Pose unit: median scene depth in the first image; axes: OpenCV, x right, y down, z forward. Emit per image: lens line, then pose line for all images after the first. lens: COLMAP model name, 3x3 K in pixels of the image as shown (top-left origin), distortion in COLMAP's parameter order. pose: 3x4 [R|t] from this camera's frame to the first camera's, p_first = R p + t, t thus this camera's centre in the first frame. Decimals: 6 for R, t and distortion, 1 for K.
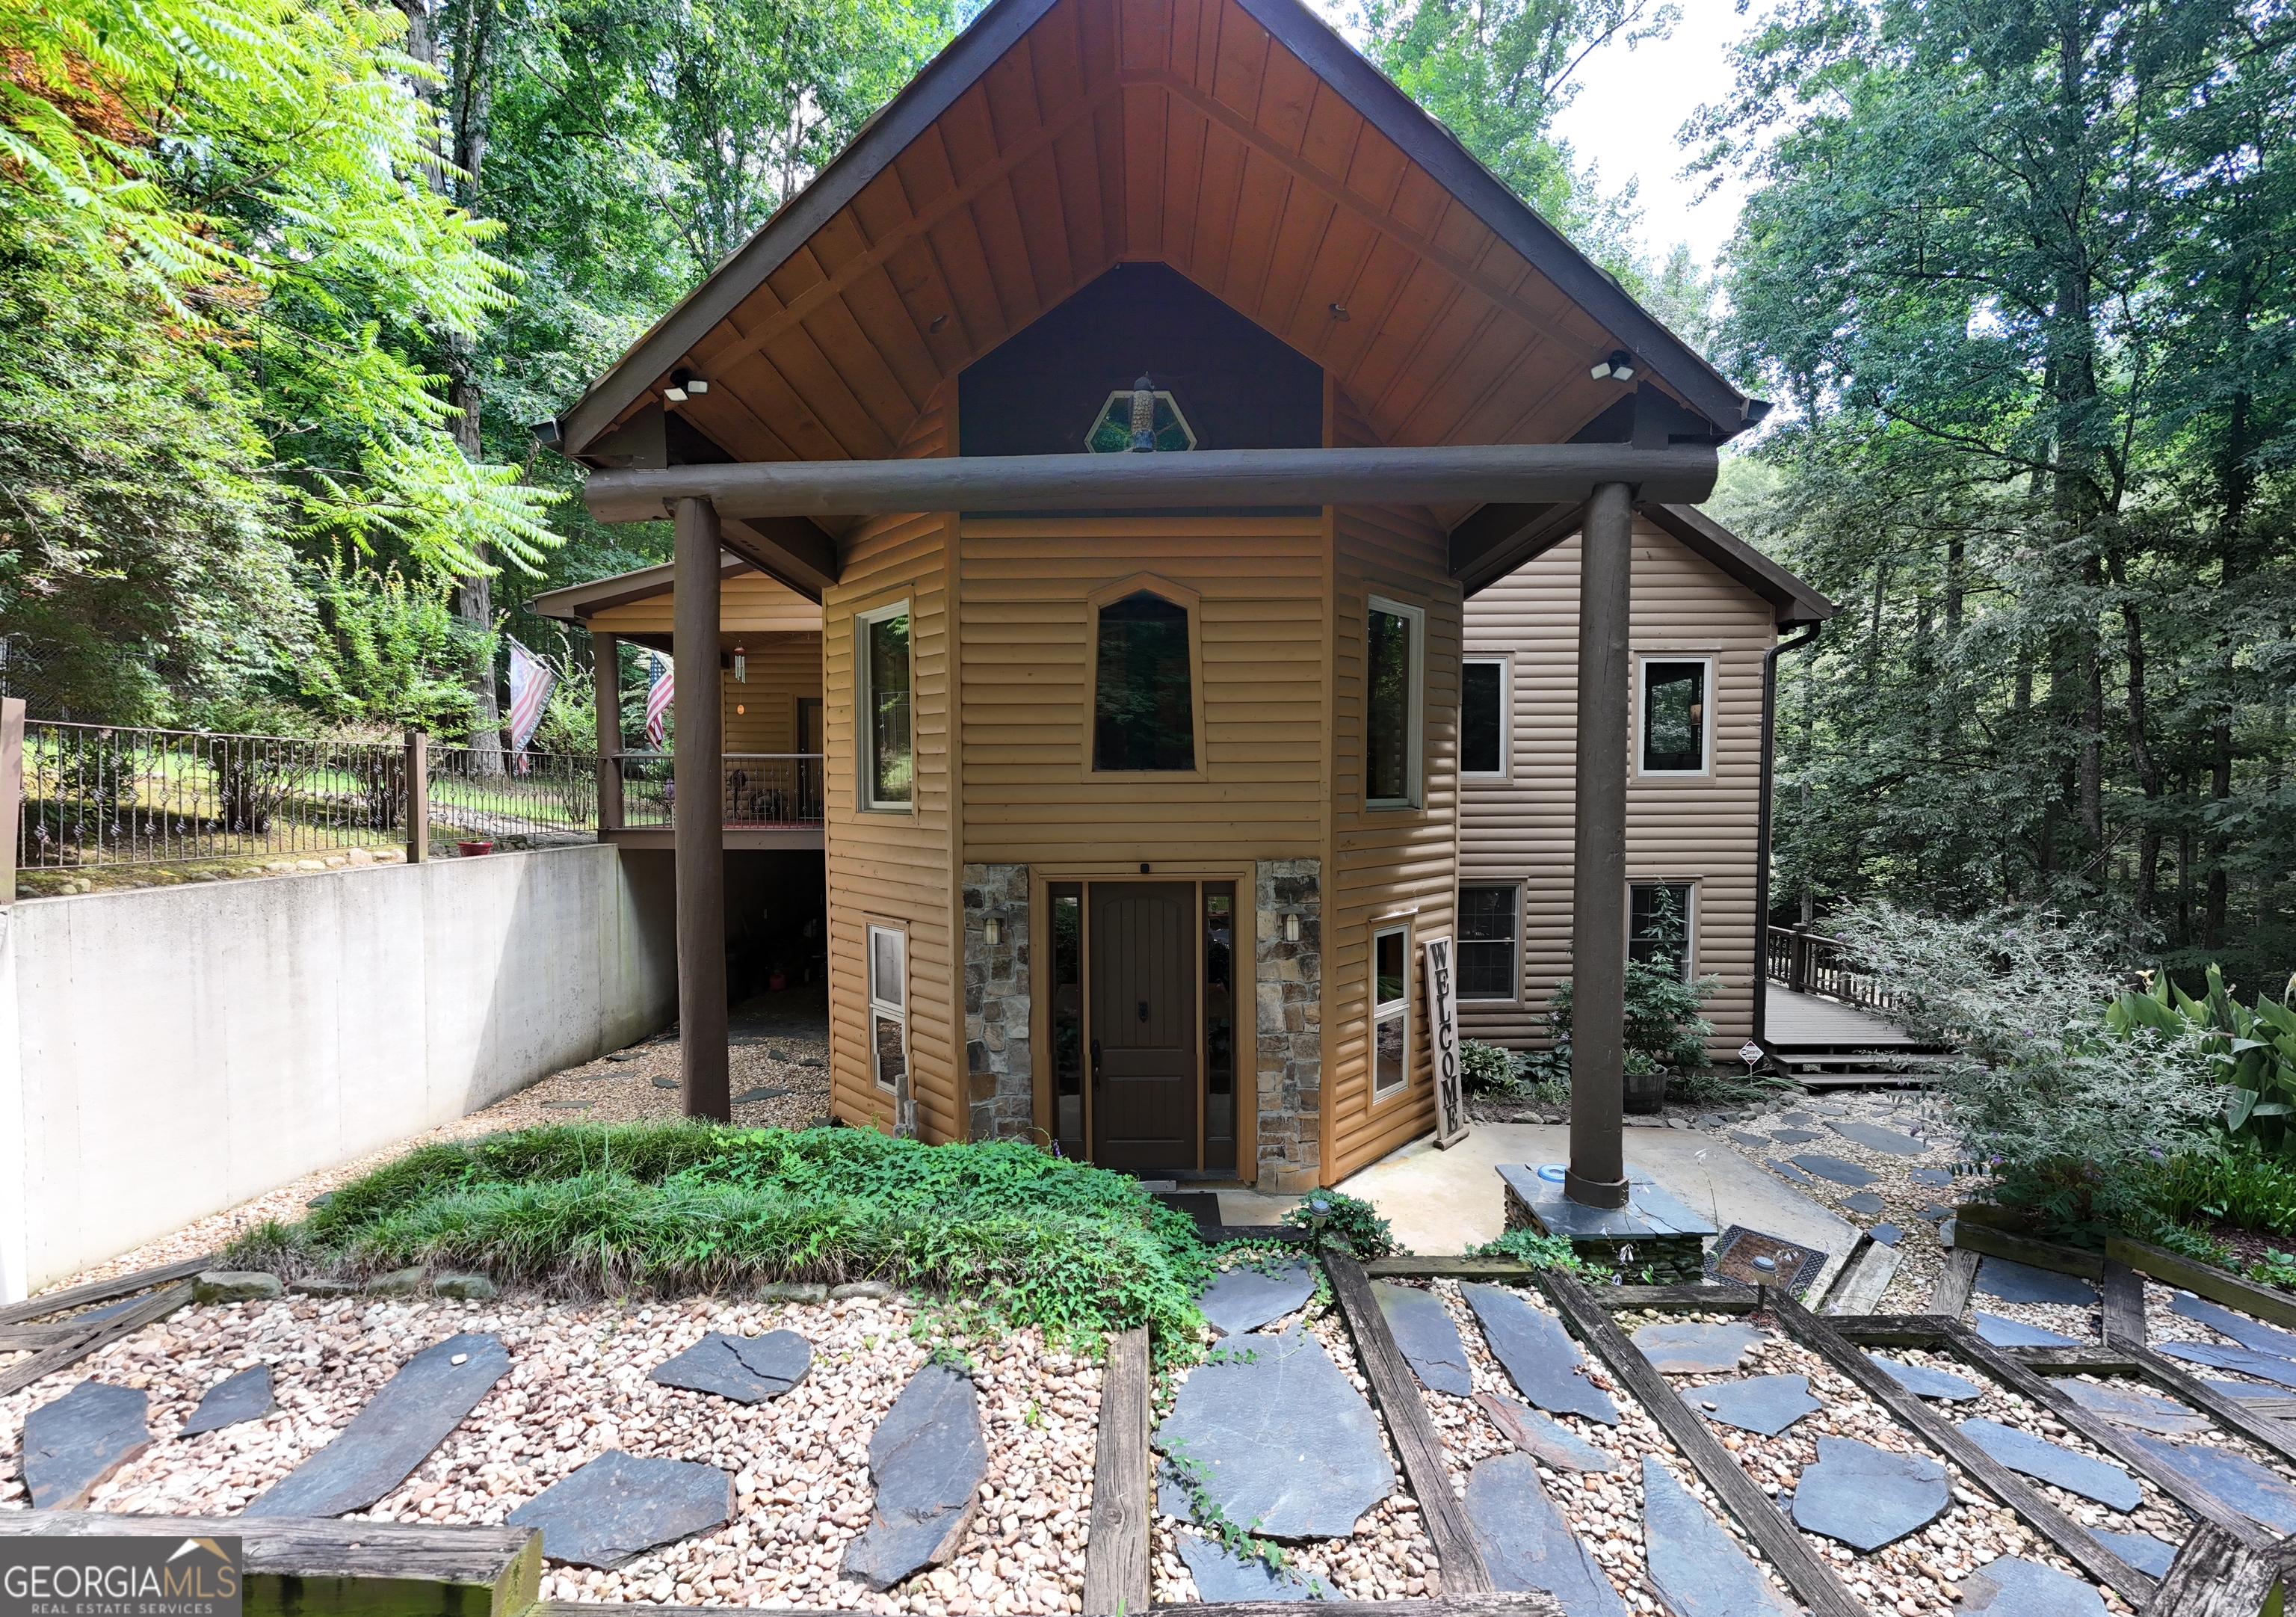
lens RADIAL K [[912.5, 0, 1150.3], [0, 912.5, 833.4], [0, 0, 1]] dist [0.004132, 0.000149]
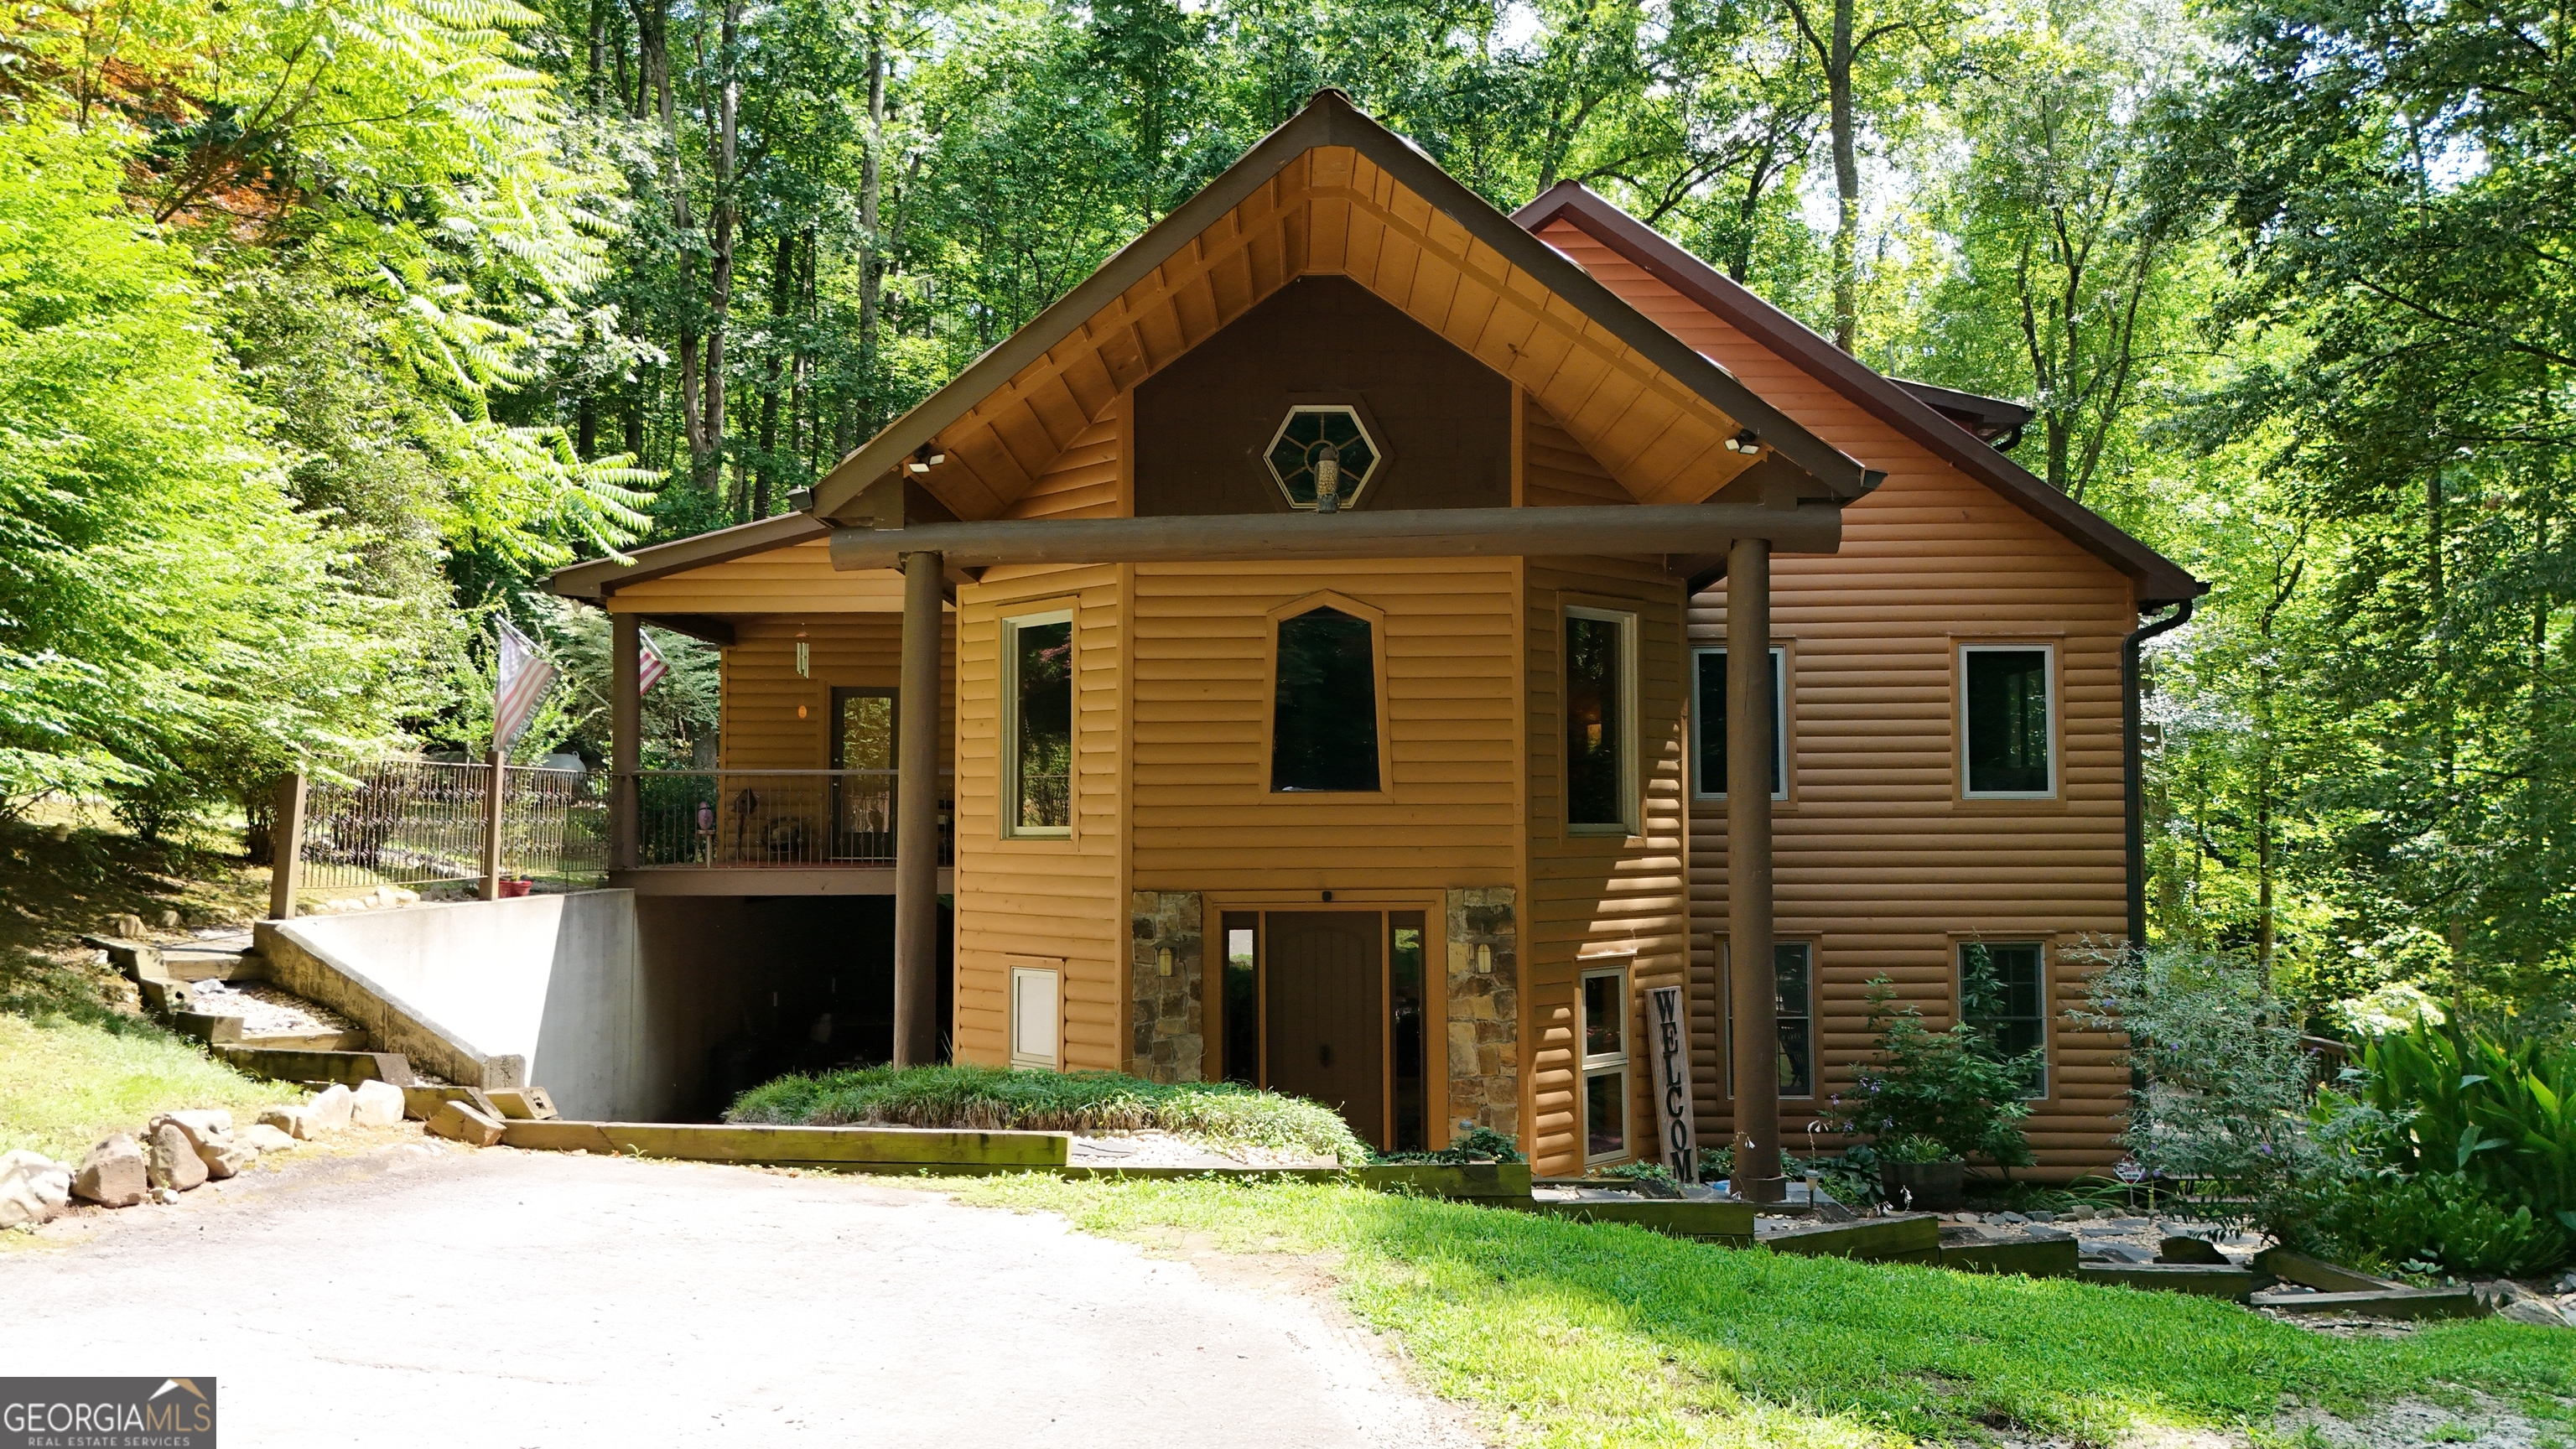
lens RADIAL K [[1920.6, 0, 1287.1], [0, 1920.6, 721.0], [0, 0, 1]] dist [0.078994, -0.075403]
pose [[0.999936, -0.001660, -0.011188, -0.024373], [0.000500, 0.994693, -0.102890, 0.061736], [0.011300, 0.102878, 0.994630, -0.980354]]
